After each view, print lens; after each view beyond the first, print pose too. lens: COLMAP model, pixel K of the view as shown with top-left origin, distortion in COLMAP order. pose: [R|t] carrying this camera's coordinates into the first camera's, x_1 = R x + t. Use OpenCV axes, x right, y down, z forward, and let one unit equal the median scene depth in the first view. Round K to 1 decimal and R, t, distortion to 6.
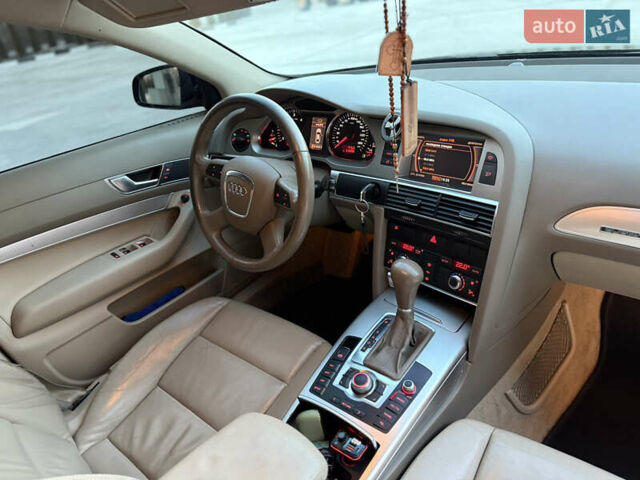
lens RADIAL K [[431.9, 0, 320.0], [0, 431.9, 240.0], [0, 0, 1]] dist [0.113211, -0.130436]
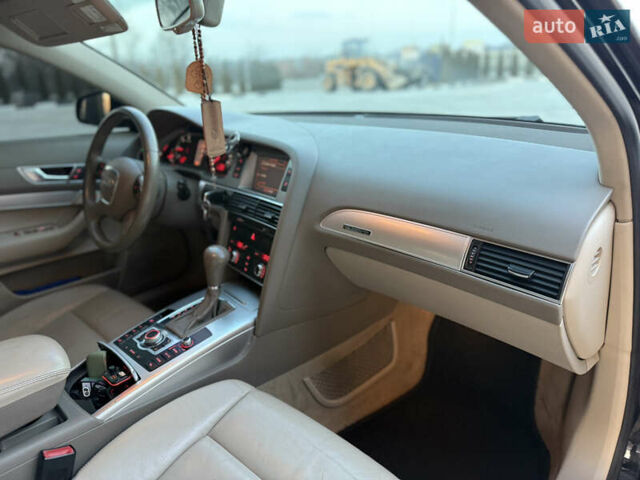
lens RADIAL K [[431.9, 0, 320.0], [0, 431.9, 240.0], [0, 0, 1]] dist [0.113211, -0.130436]
pose [[0.991806, 0.124999, -0.026397, 0.492926], [-0.127599, 0.979458, -0.156143, 0.178029], [0.006337, 0.158232, 0.987382, -0.199009]]
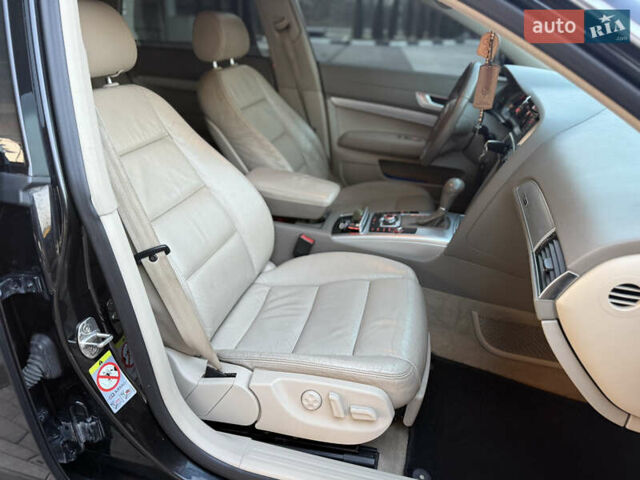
lens RADIAL K [[431.9, 0, 320.0], [0, 431.9, 240.0], [0, 0, 1]] dist [0.113211, -0.130436]
pose [[0.409901, 0.537664, -0.736816, 1.206337], [-0.515266, 0.803052, 0.299347, 0.011139], [0.752650, 0.256953, 0.606212, -0.239476]]
